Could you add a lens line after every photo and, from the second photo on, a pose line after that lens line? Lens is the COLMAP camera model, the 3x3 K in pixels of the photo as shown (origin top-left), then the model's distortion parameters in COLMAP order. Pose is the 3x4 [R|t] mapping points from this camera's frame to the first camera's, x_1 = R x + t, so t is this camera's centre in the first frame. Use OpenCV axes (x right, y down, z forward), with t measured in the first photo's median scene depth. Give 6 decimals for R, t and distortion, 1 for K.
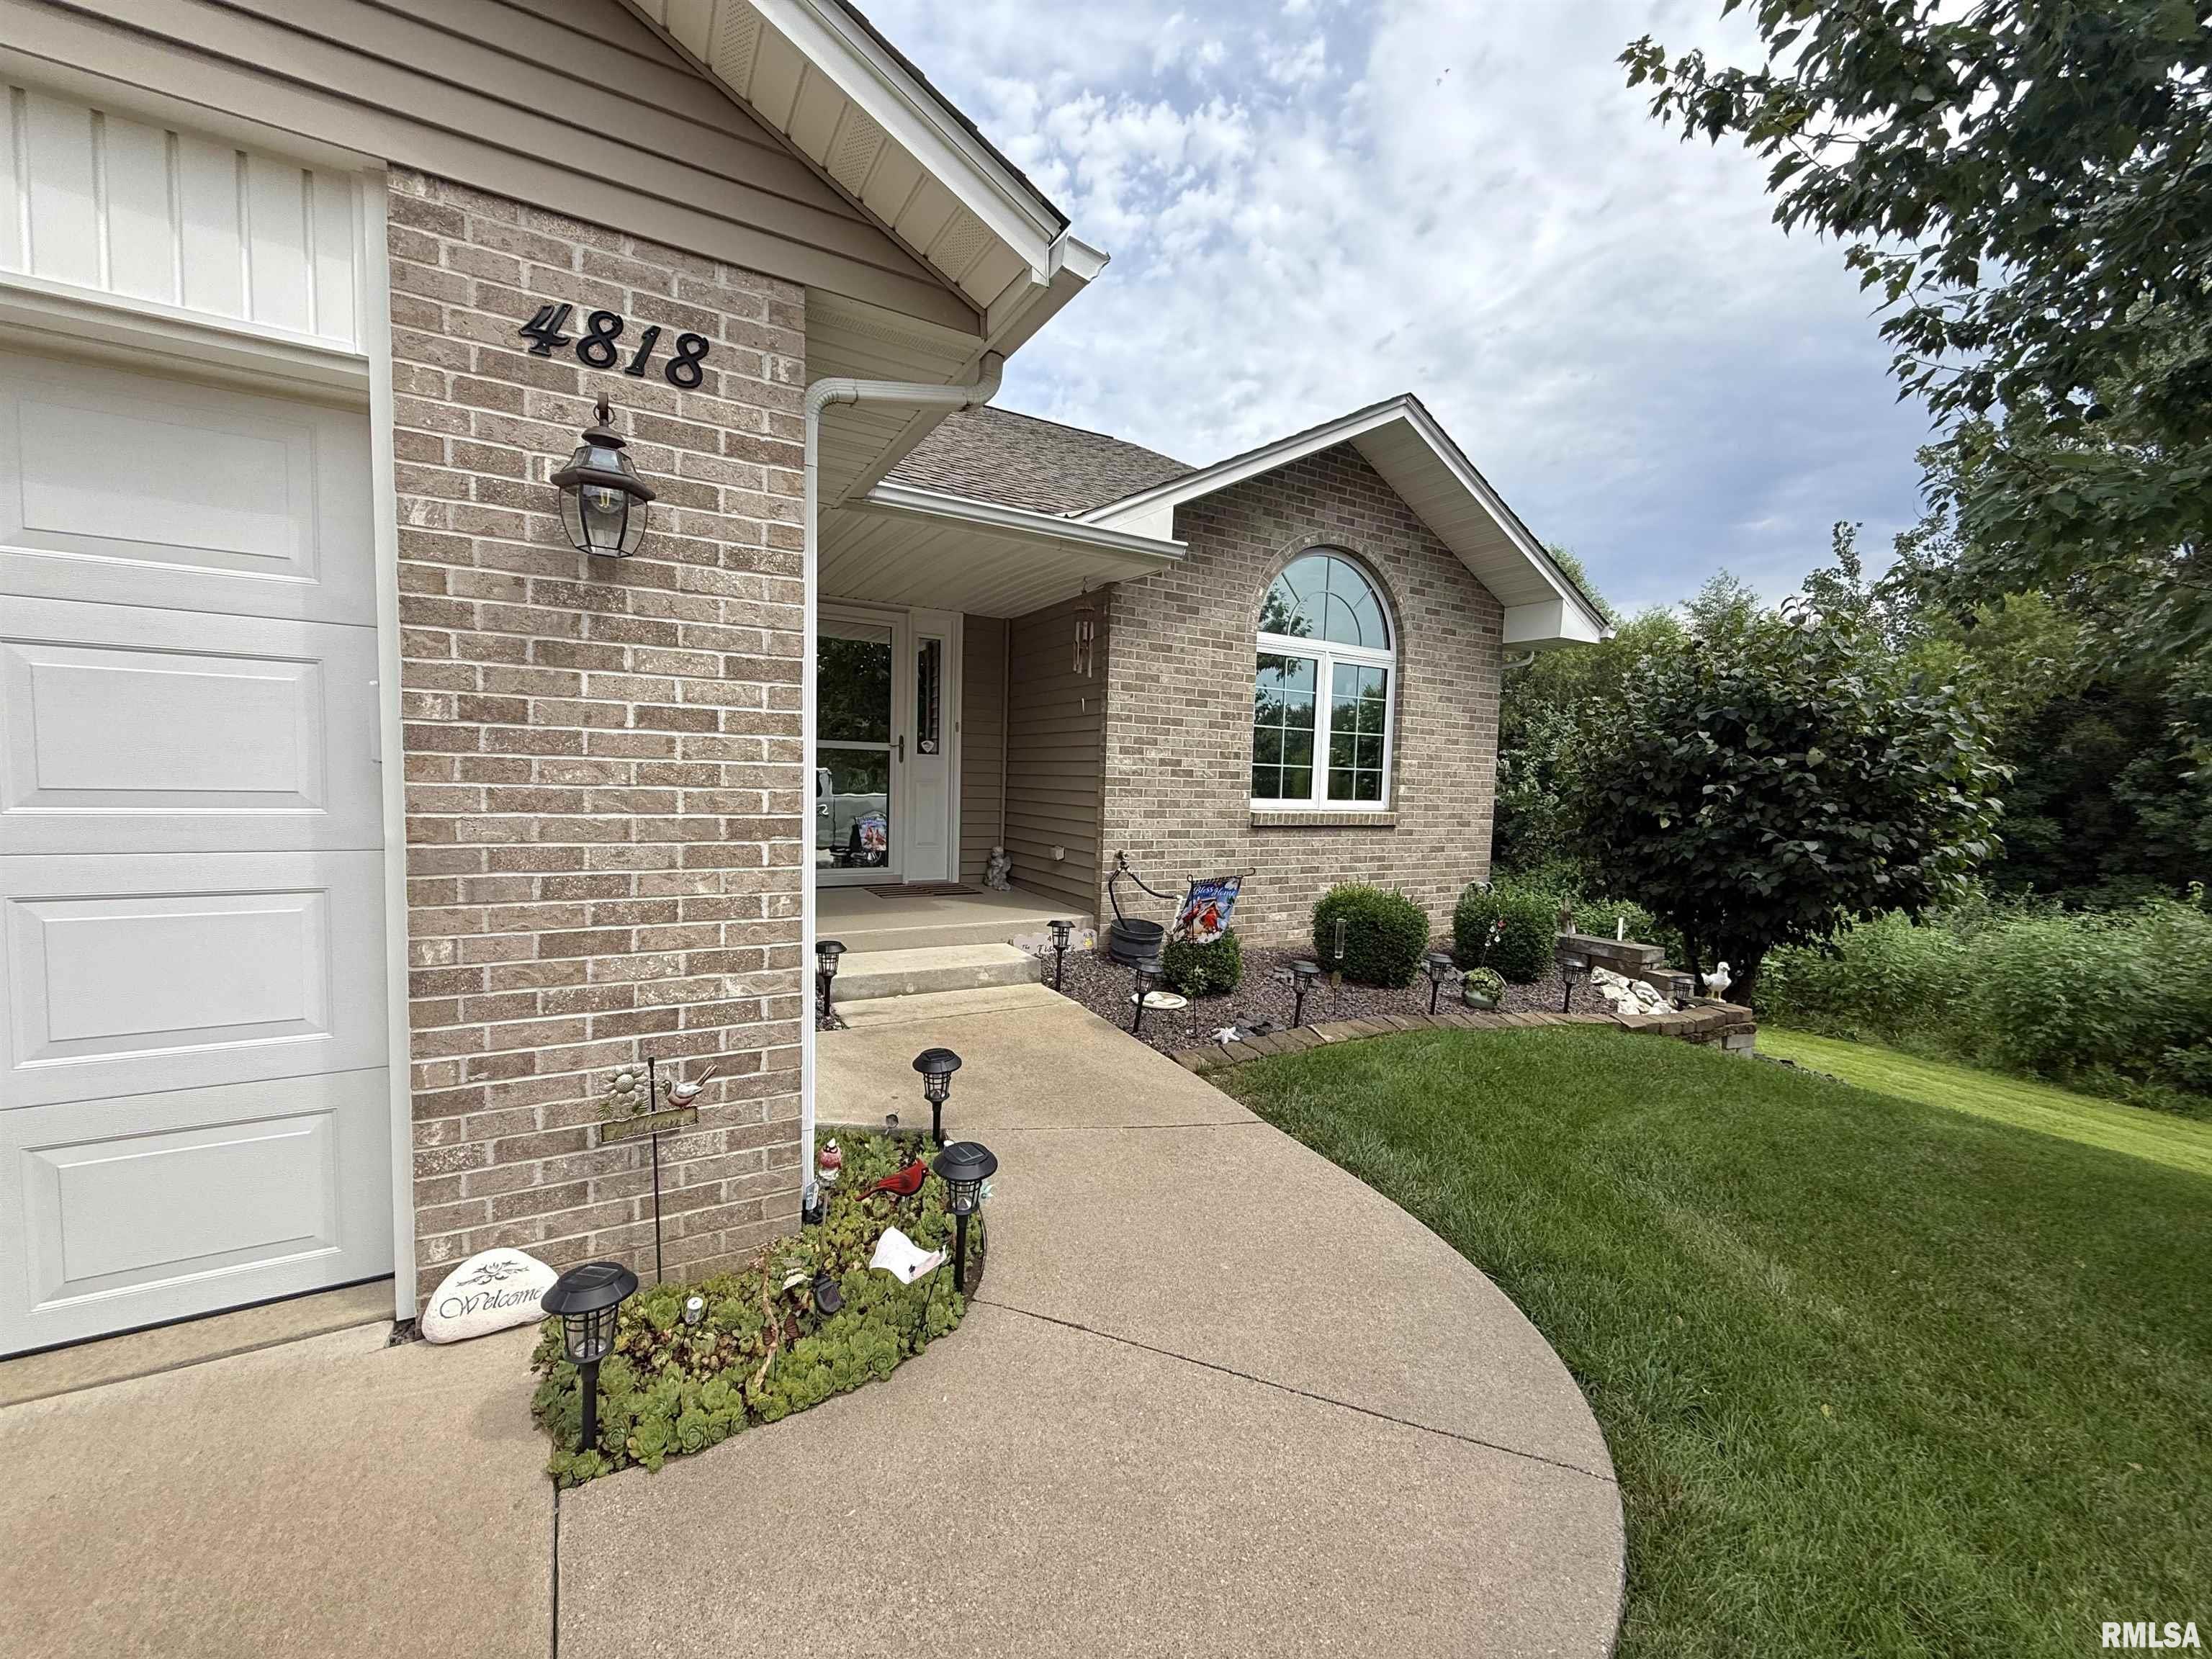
lens RADIAL K [[883.3, 0, 1107.7], [0, 883.3, 837.9], [0, 0, 1]] dist [-0.002748, 0.000782]
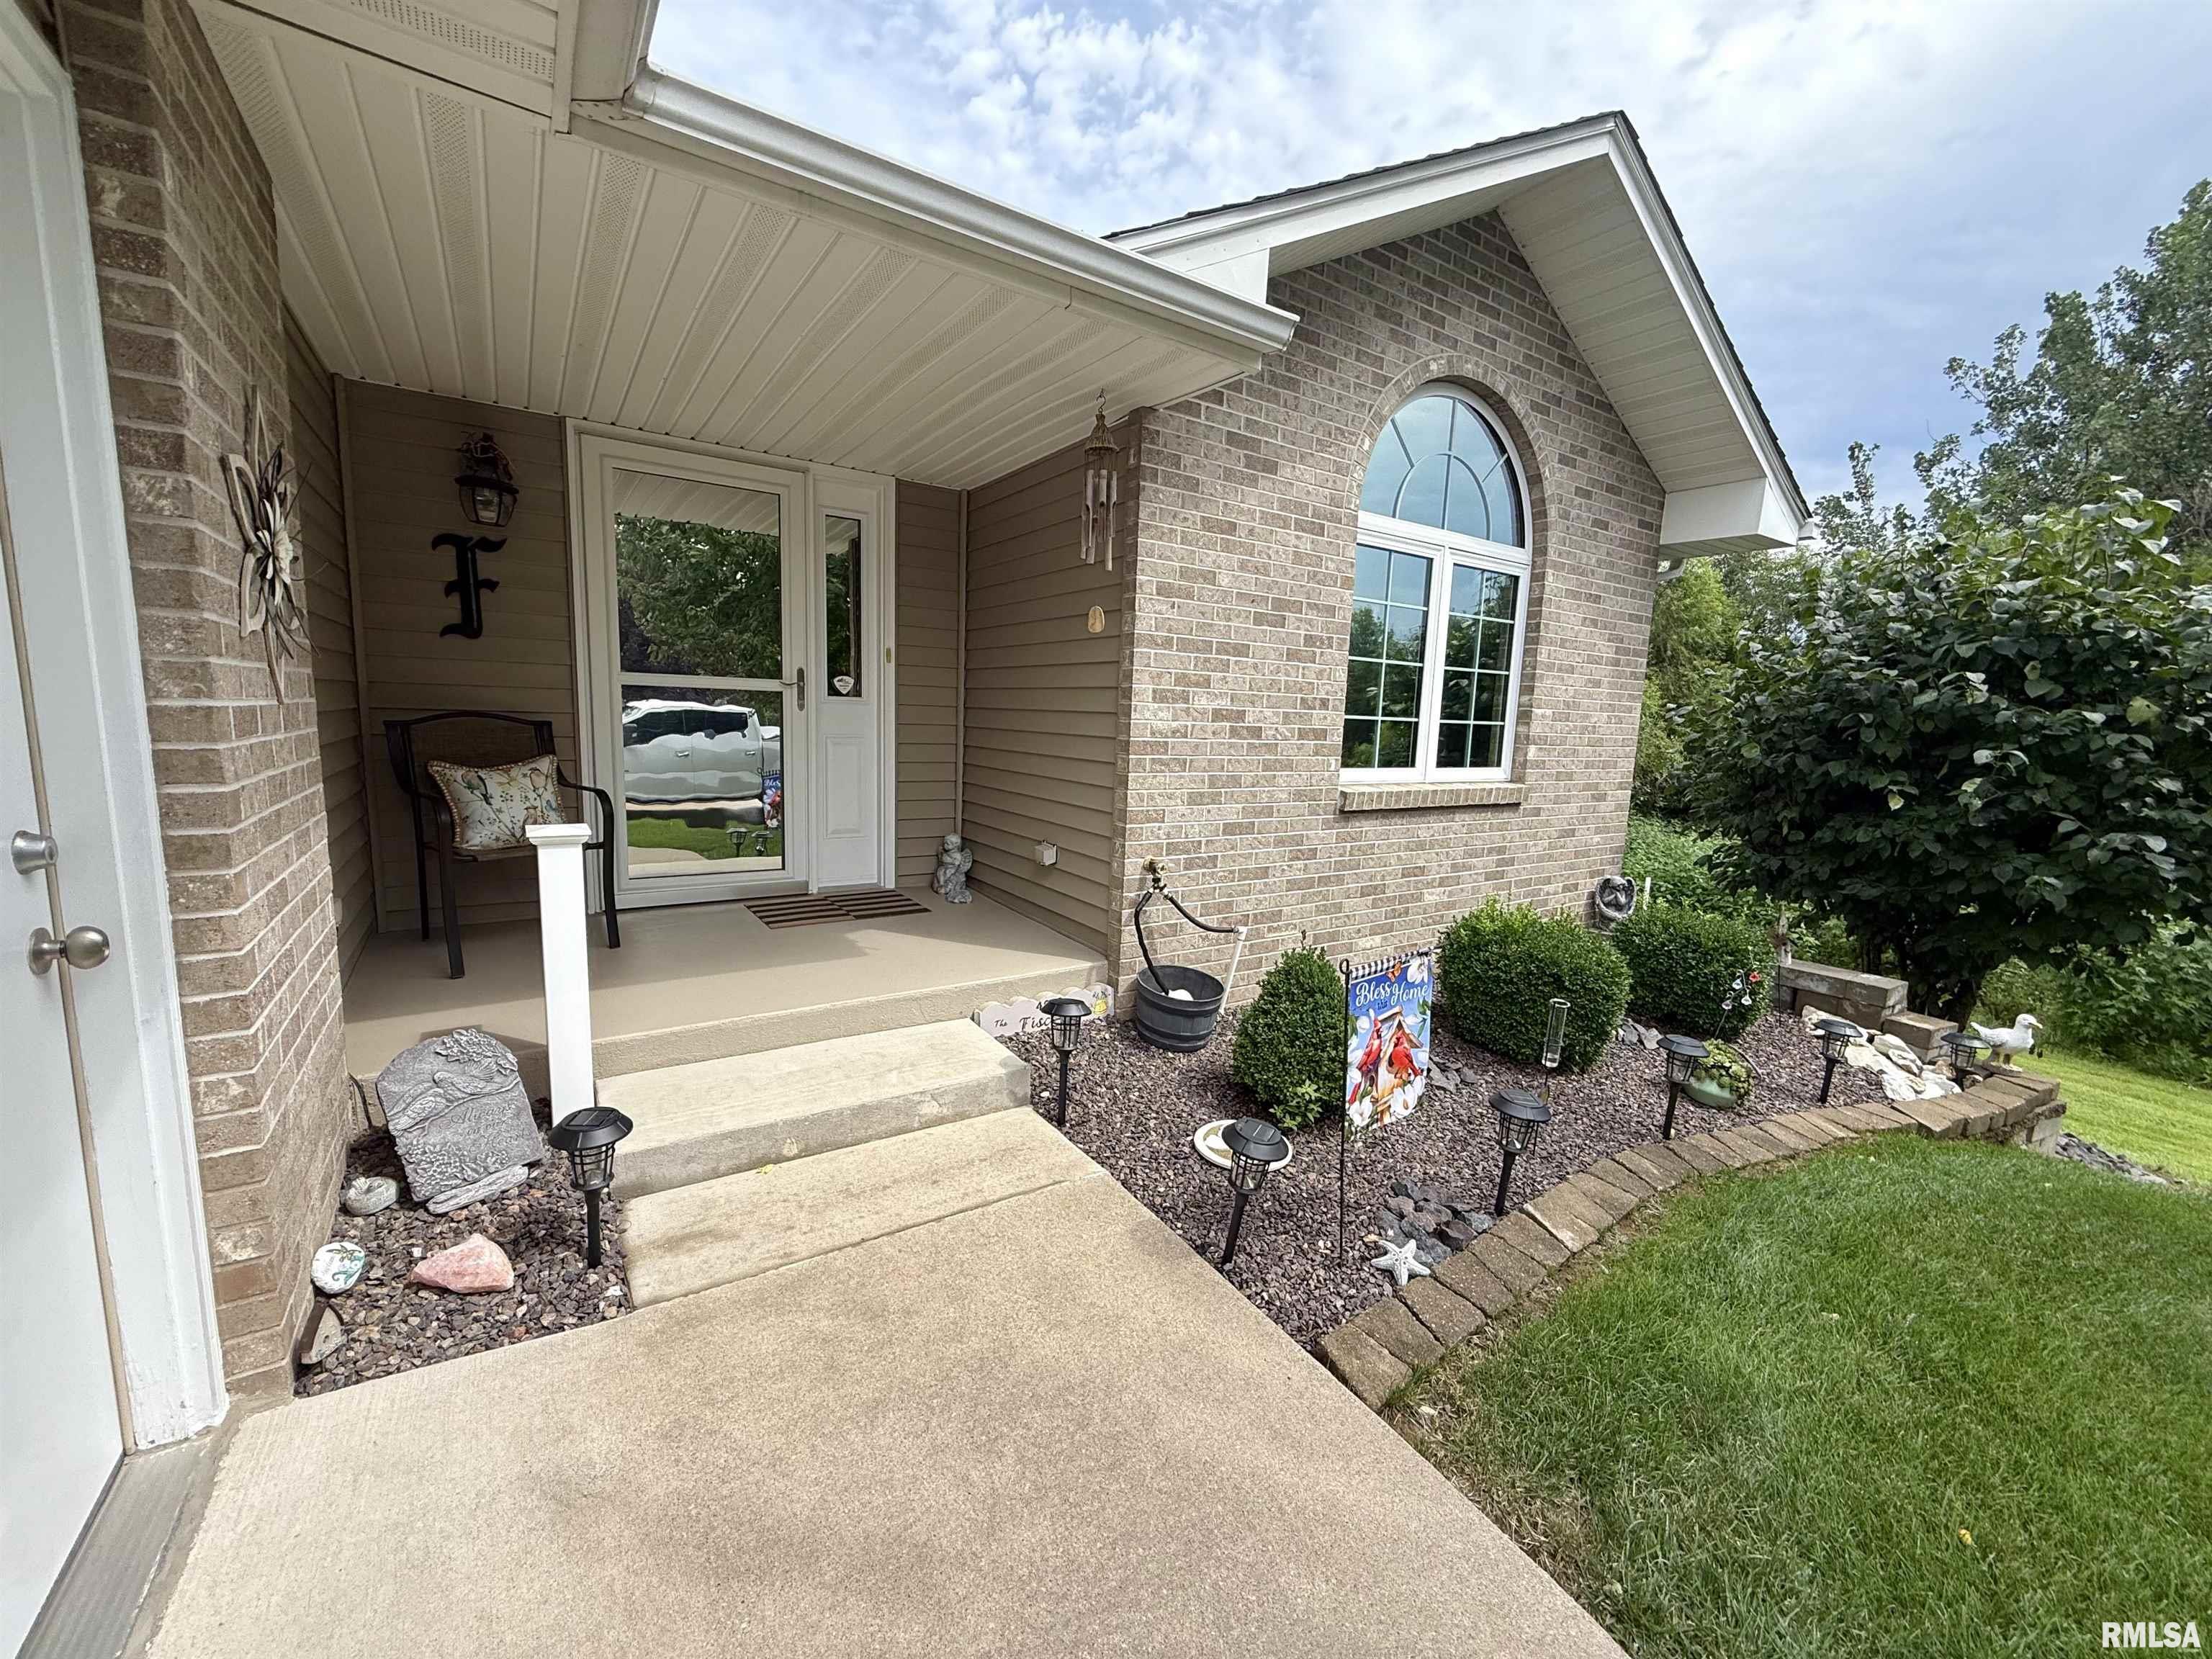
lens RADIAL K [[883.3, 0, 1109.9], [0, 883.3, 836.1], [0, 0, 1]] dist [-0.002748, 0.000782]
pose [[0.998608, -0.001578, 0.052716, -0.044119], [-0.002289, 0.997314, 0.073215, -0.043484], [-0.052690, -0.073234, 0.995922, 0.355739]]
